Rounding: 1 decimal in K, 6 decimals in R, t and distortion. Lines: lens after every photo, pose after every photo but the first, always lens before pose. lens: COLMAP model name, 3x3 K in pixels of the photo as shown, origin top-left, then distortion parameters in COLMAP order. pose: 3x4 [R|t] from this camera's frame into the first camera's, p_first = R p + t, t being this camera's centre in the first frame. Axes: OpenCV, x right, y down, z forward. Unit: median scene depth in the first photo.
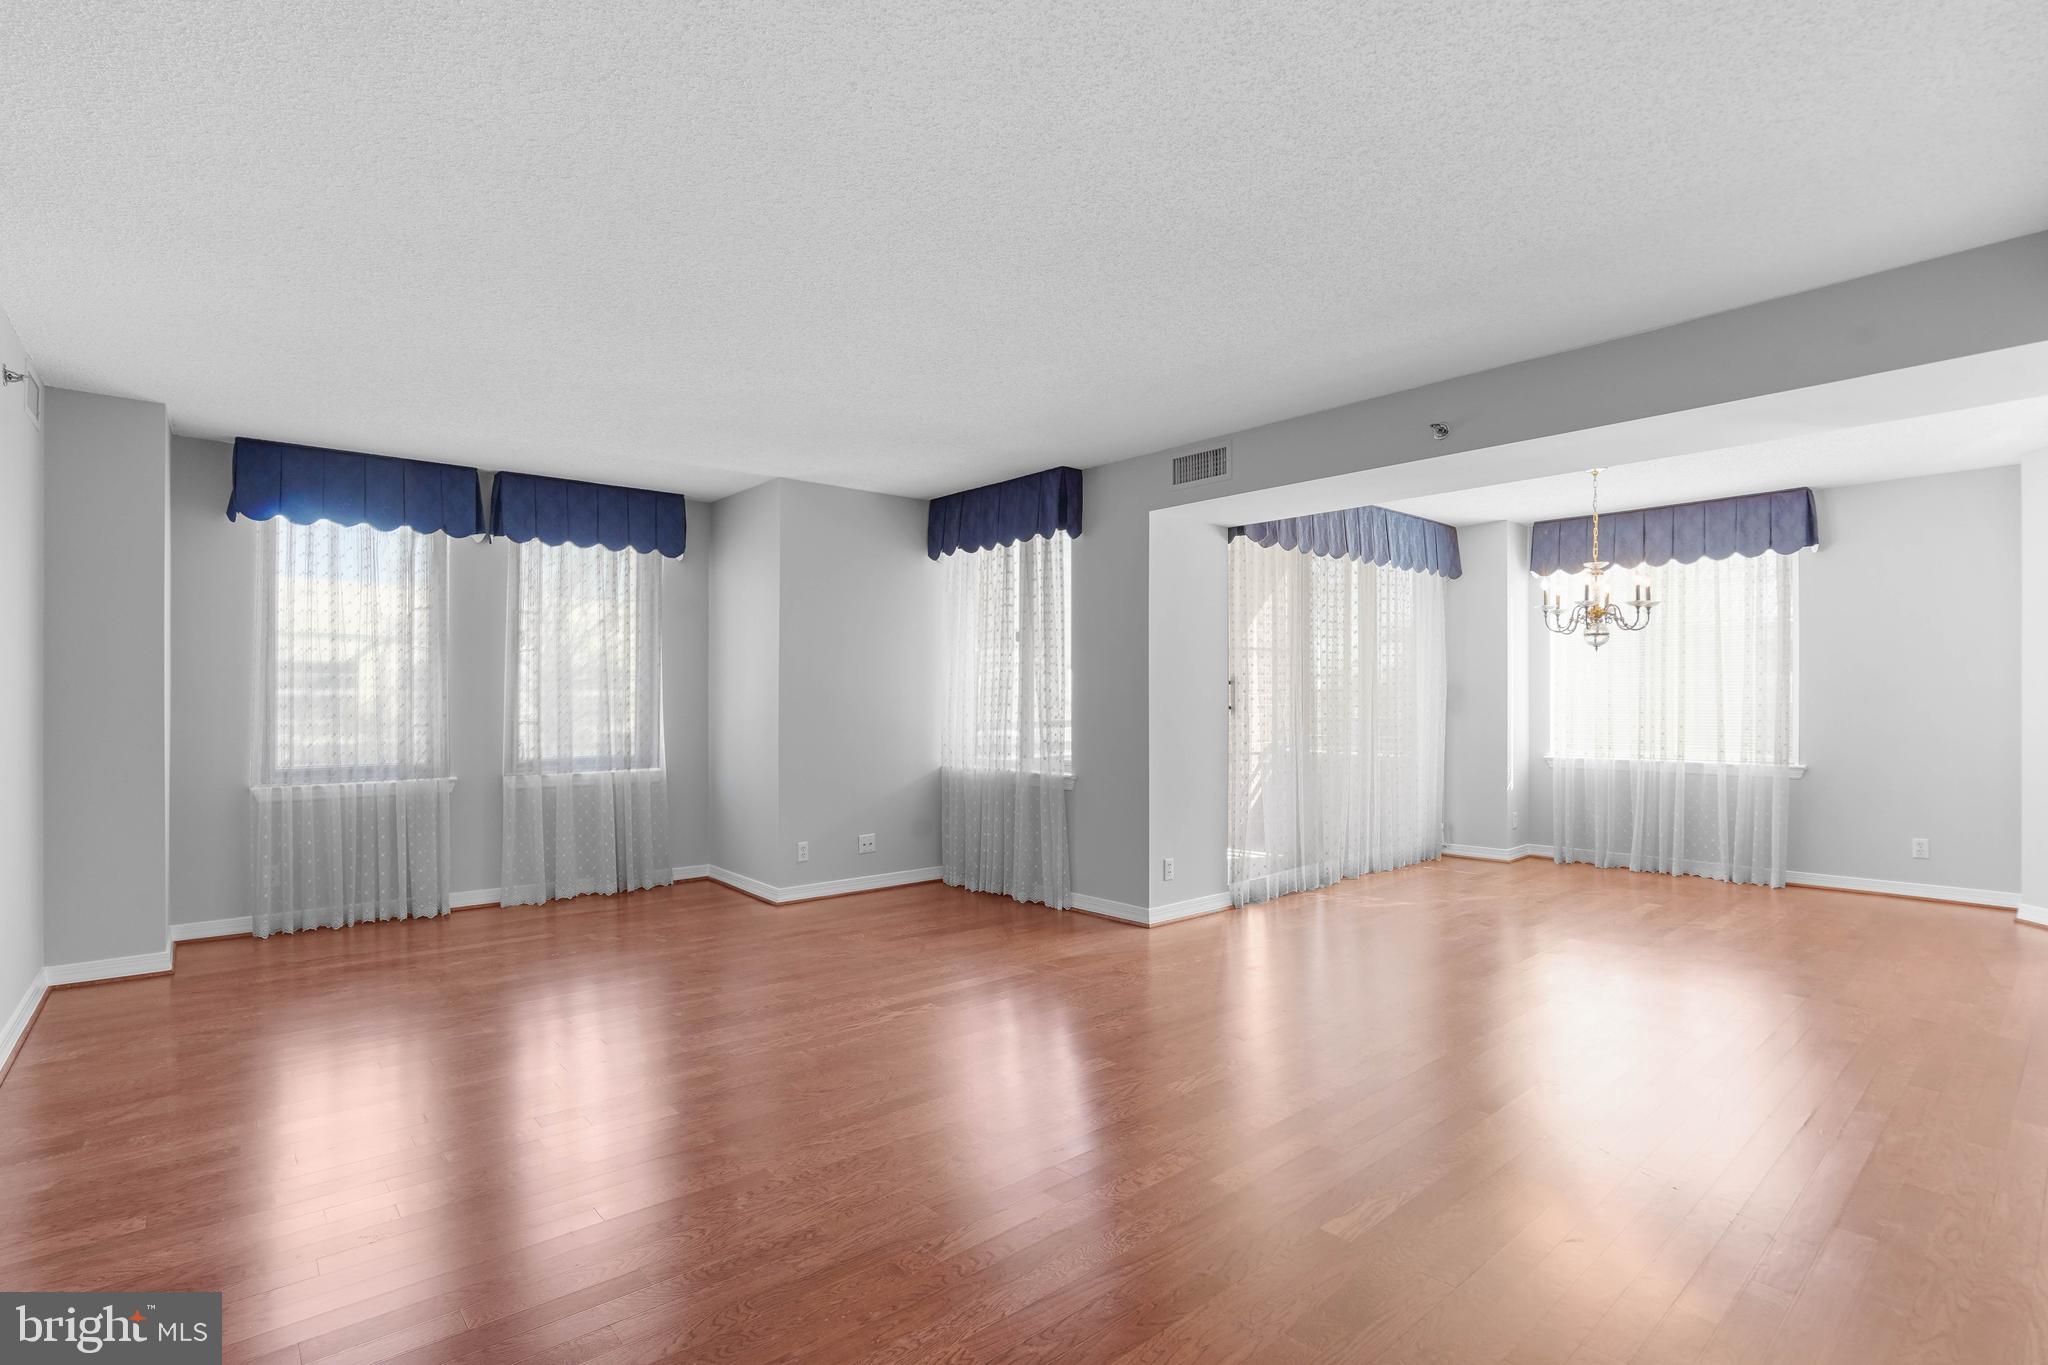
lens RADIAL K [[983.7, 0, 999.1], [0, 983.7, 700.3], [0, 0, 1]] dist [-0.067120, 0.017818]
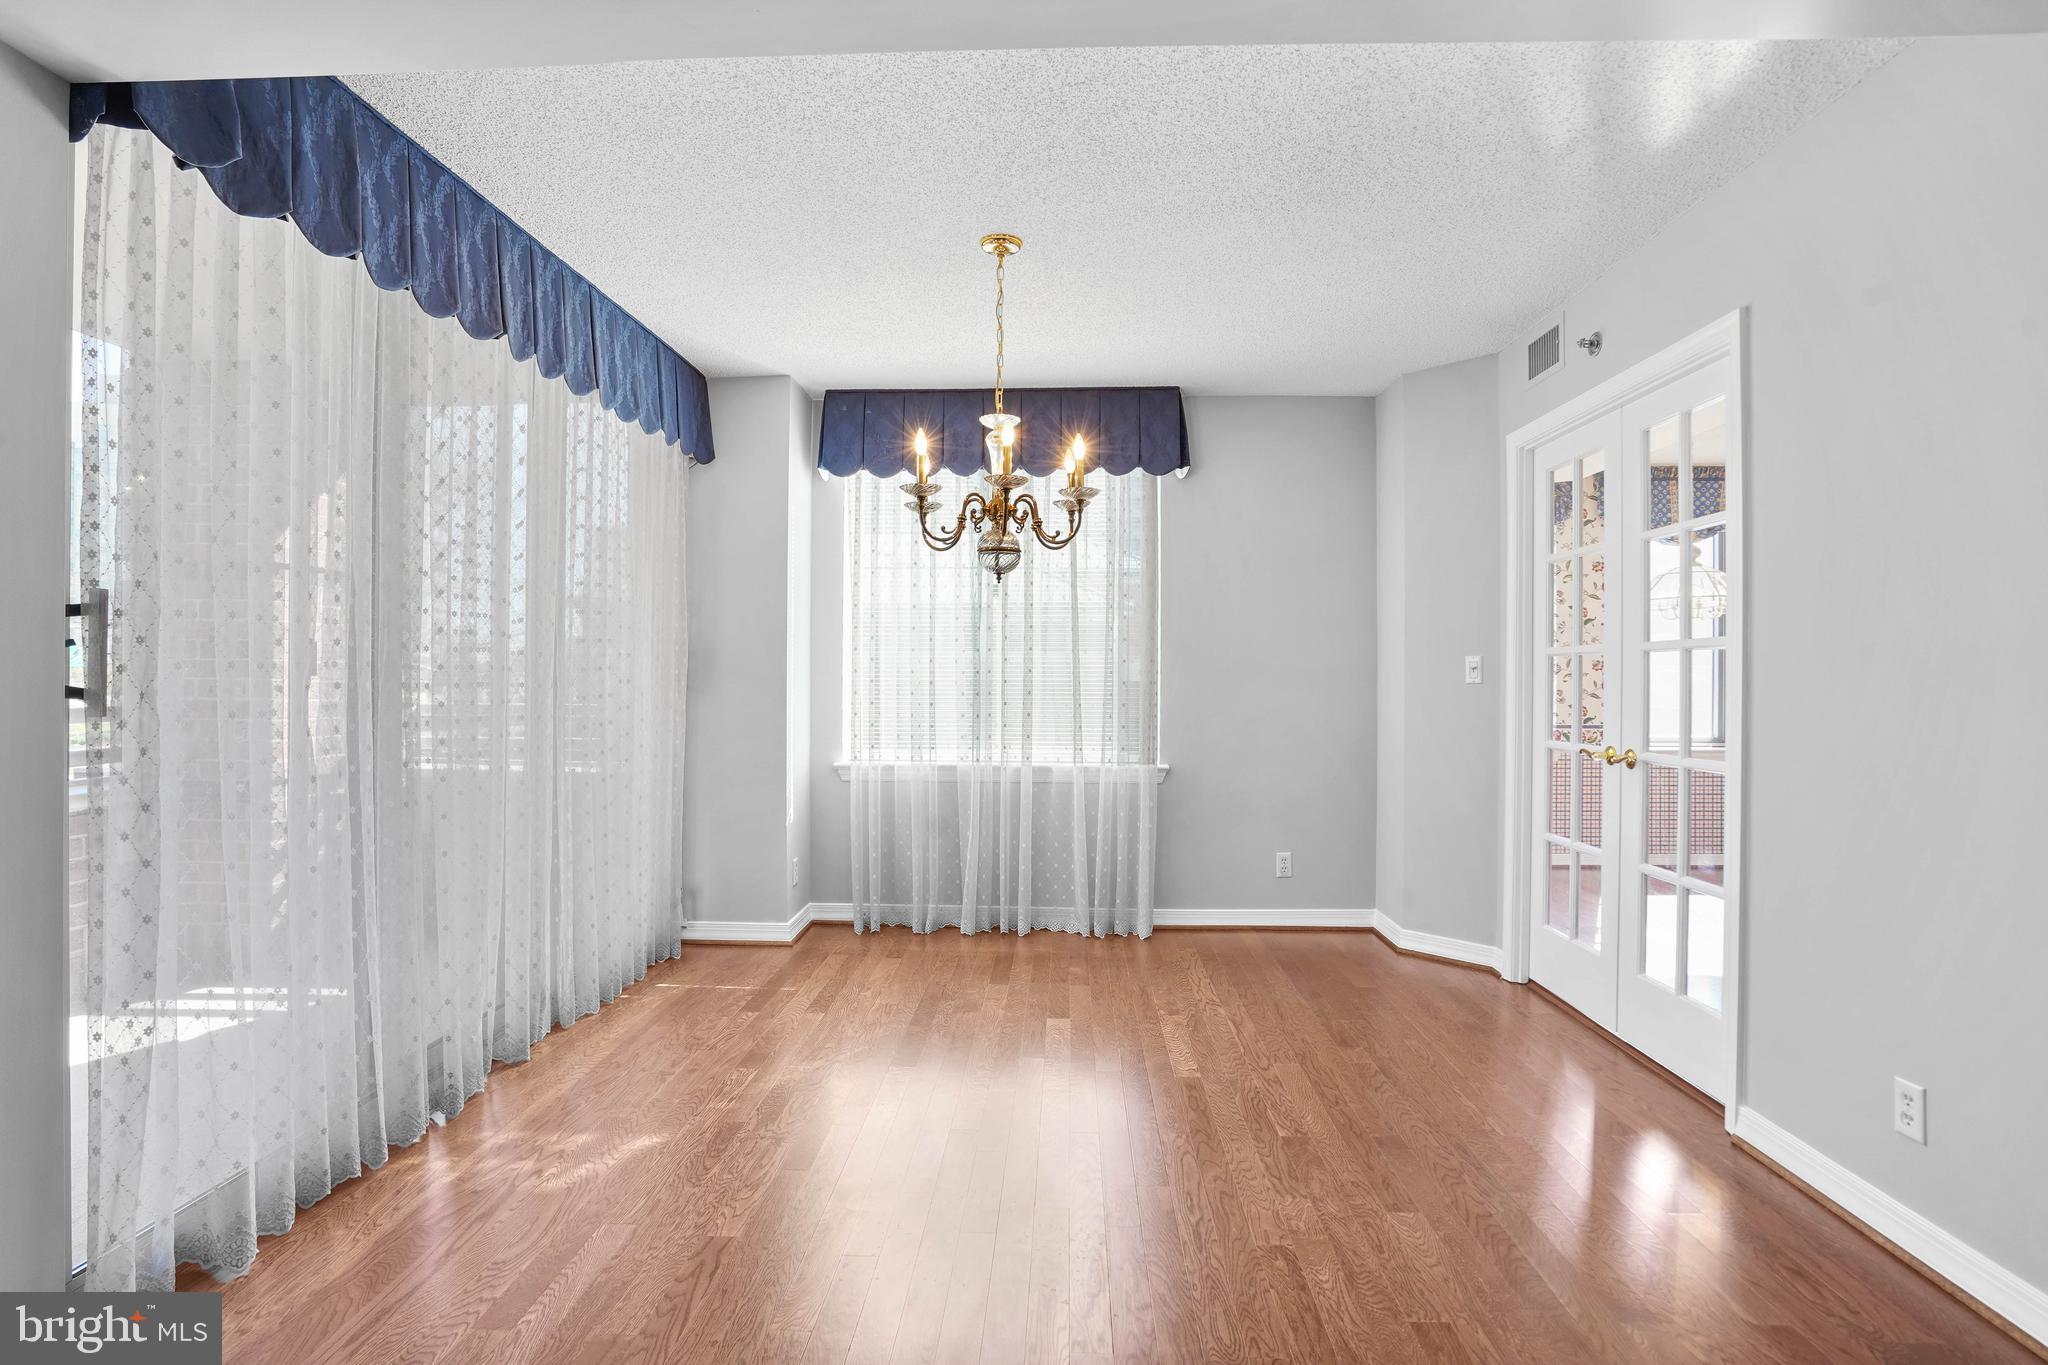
lens RADIAL K [[983.7, 0, 1006.2], [0, 983.7, 678.0], [0, 0, 1]] dist [-0.067120, 0.017818]
pose [[0.696155, 0.002785, 0.717886, 0.202798], [-0.007117, 0.999970, 0.003023, -0.000401], [-0.717857, -0.007214, 0.696154, 0.529334]]
